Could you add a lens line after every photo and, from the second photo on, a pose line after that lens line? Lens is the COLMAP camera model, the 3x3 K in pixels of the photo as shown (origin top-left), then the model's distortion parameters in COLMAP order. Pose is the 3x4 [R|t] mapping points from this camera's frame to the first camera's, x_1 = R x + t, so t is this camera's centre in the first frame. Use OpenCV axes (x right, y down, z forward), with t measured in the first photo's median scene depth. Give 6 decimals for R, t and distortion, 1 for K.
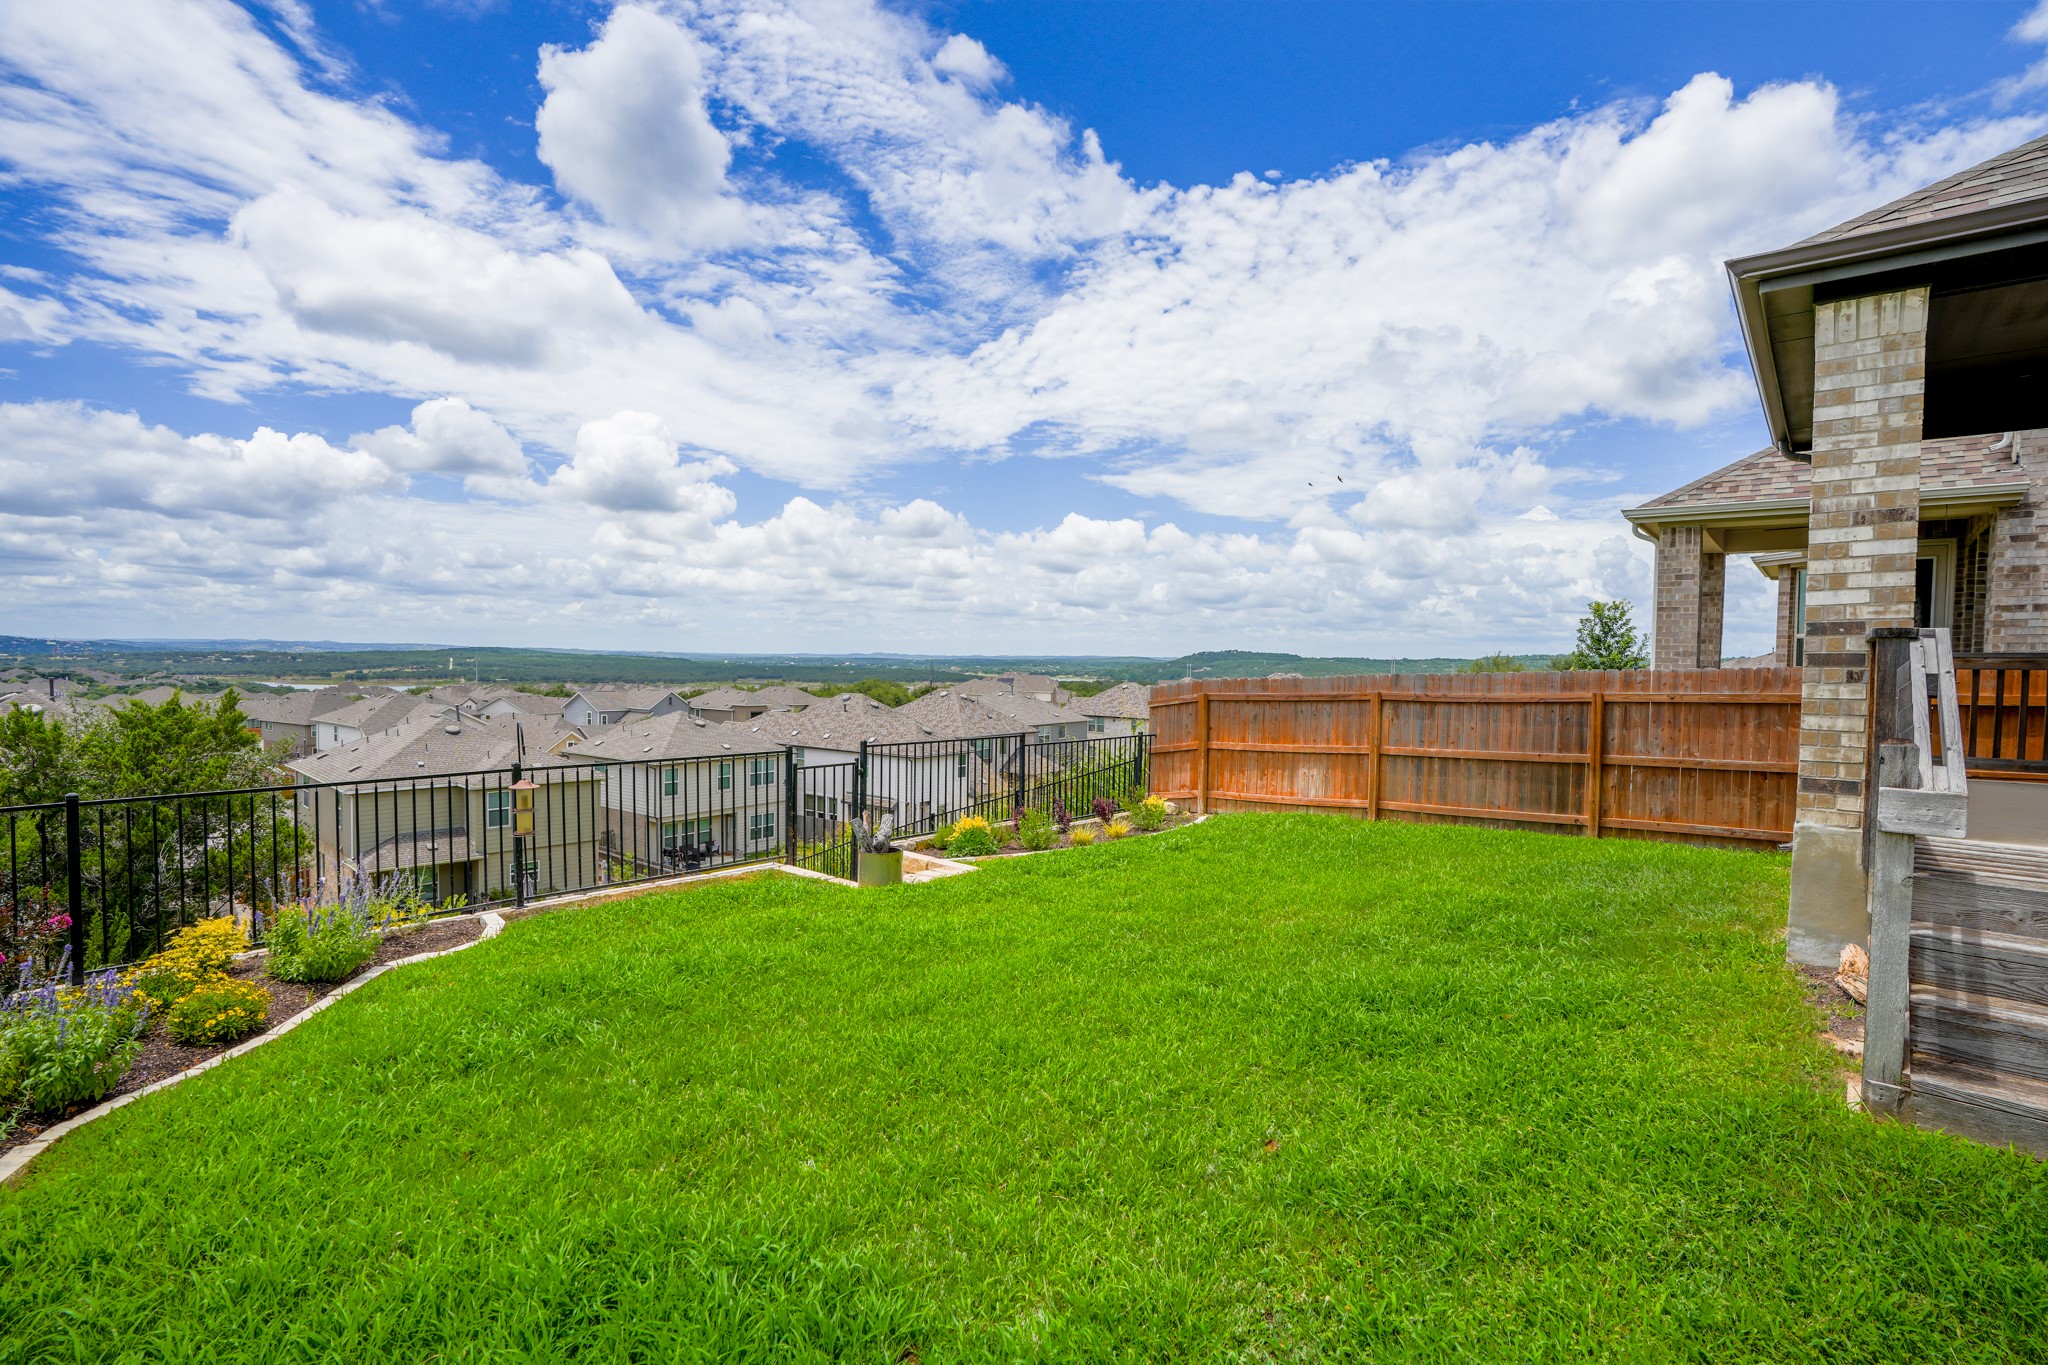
lens RADIAL K [[951.3, 0, 1018.7], [0, 951.3, 681.2], [0, 0, 1]] dist [-0.010585, 0.003539]
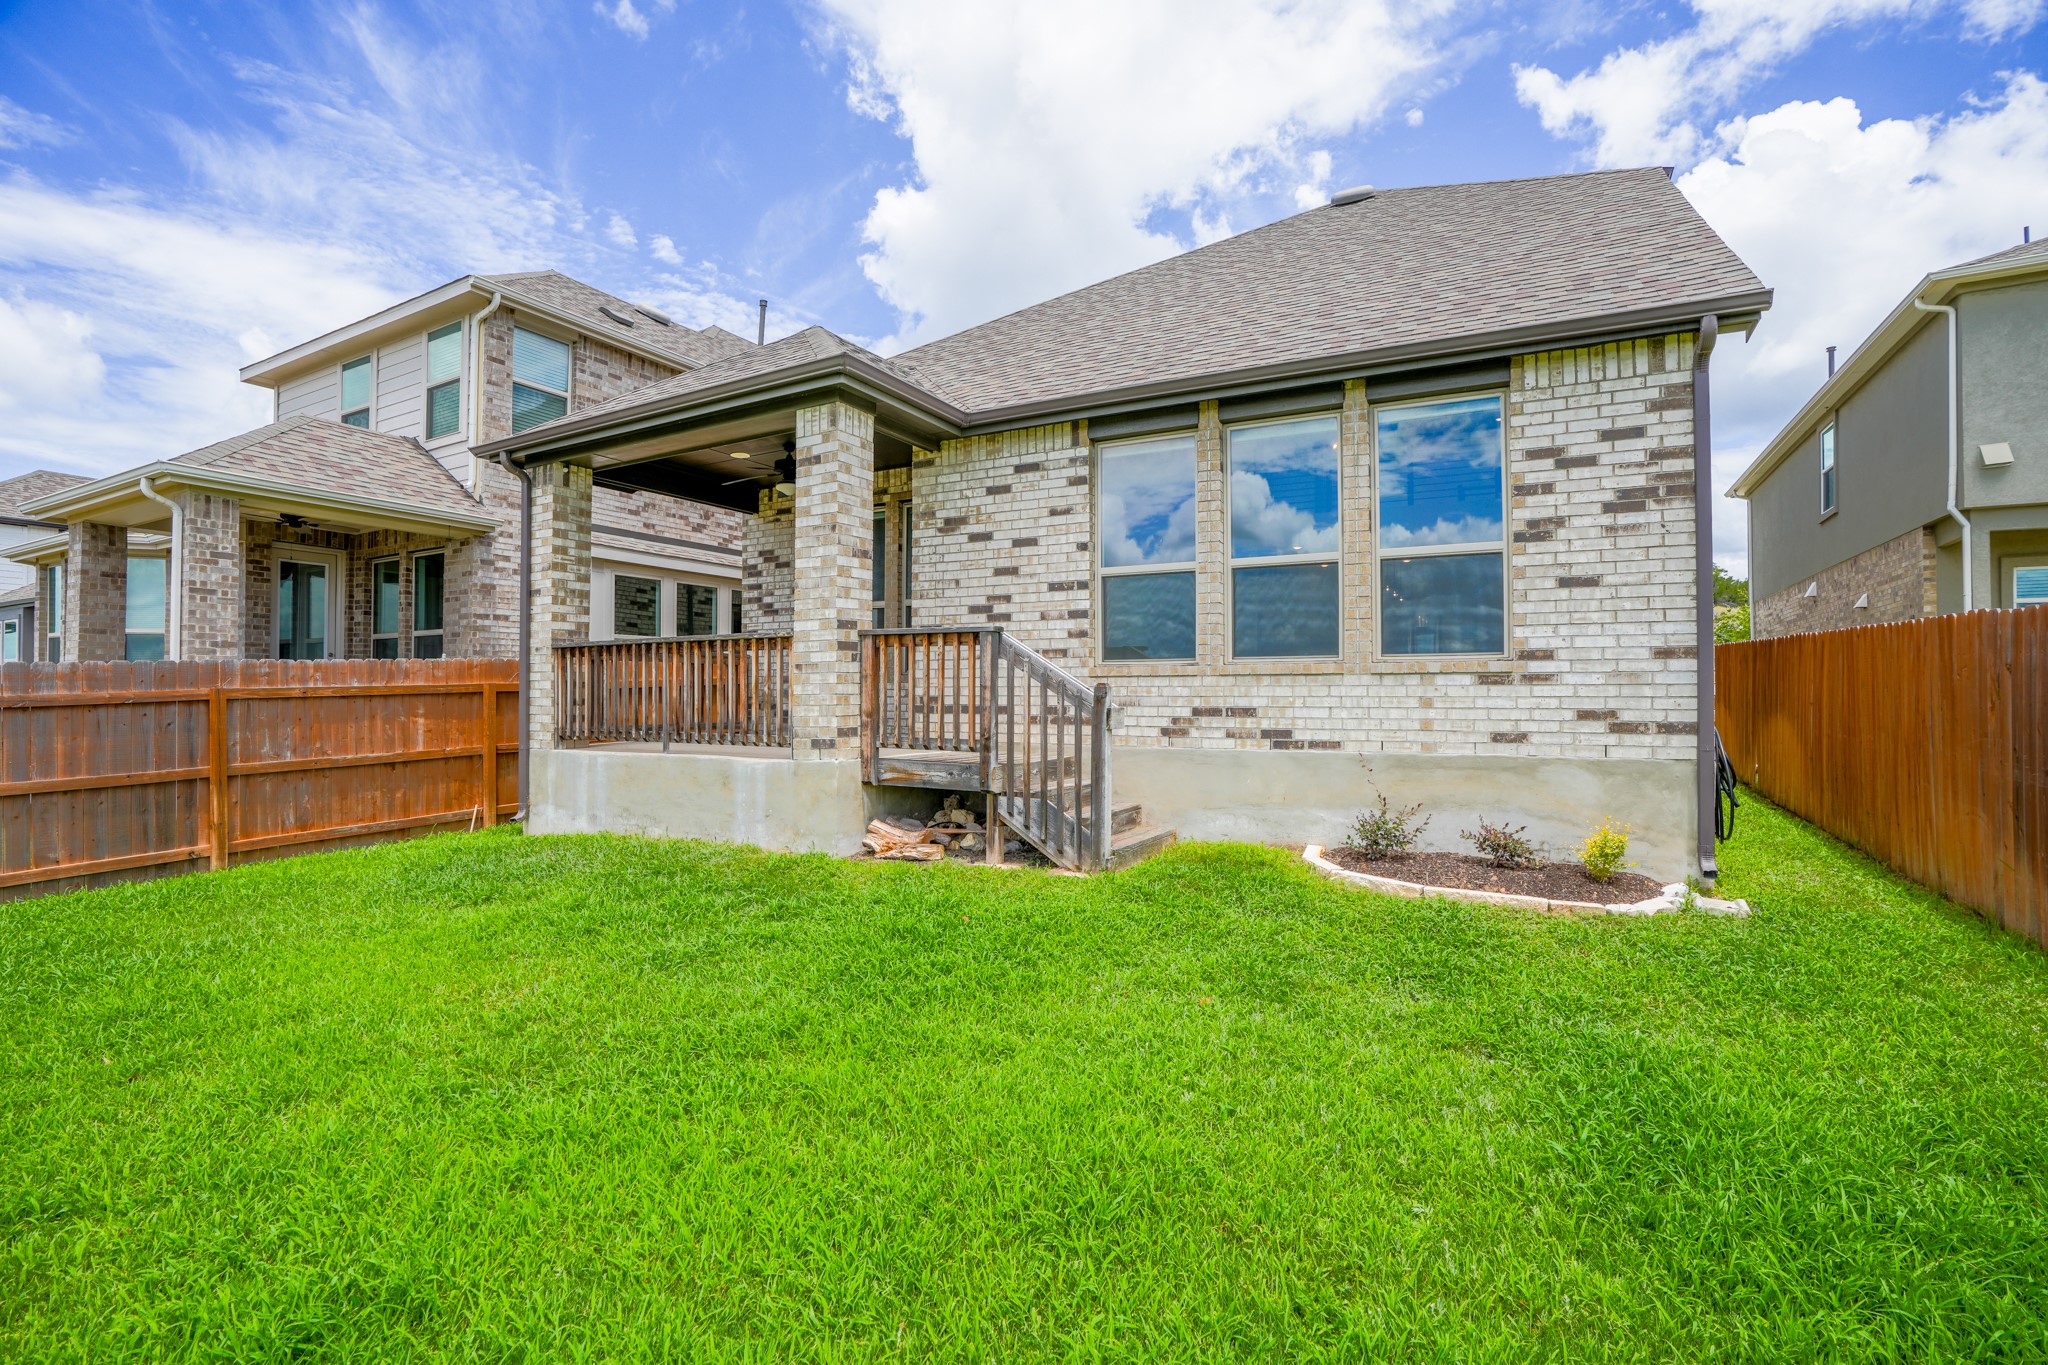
lens RADIAL K [[951.3, 0, 1017.1], [0, 951.3, 679.1], [0, 0, 1]] dist [-0.010585, 0.003539]
pose [[-0.188639, 0.000040, 0.982047, -0.309567], [0.017276, 0.999845, 0.003278, 0.014007], [-0.981895, 0.017584, -0.188610, 0.494089]]
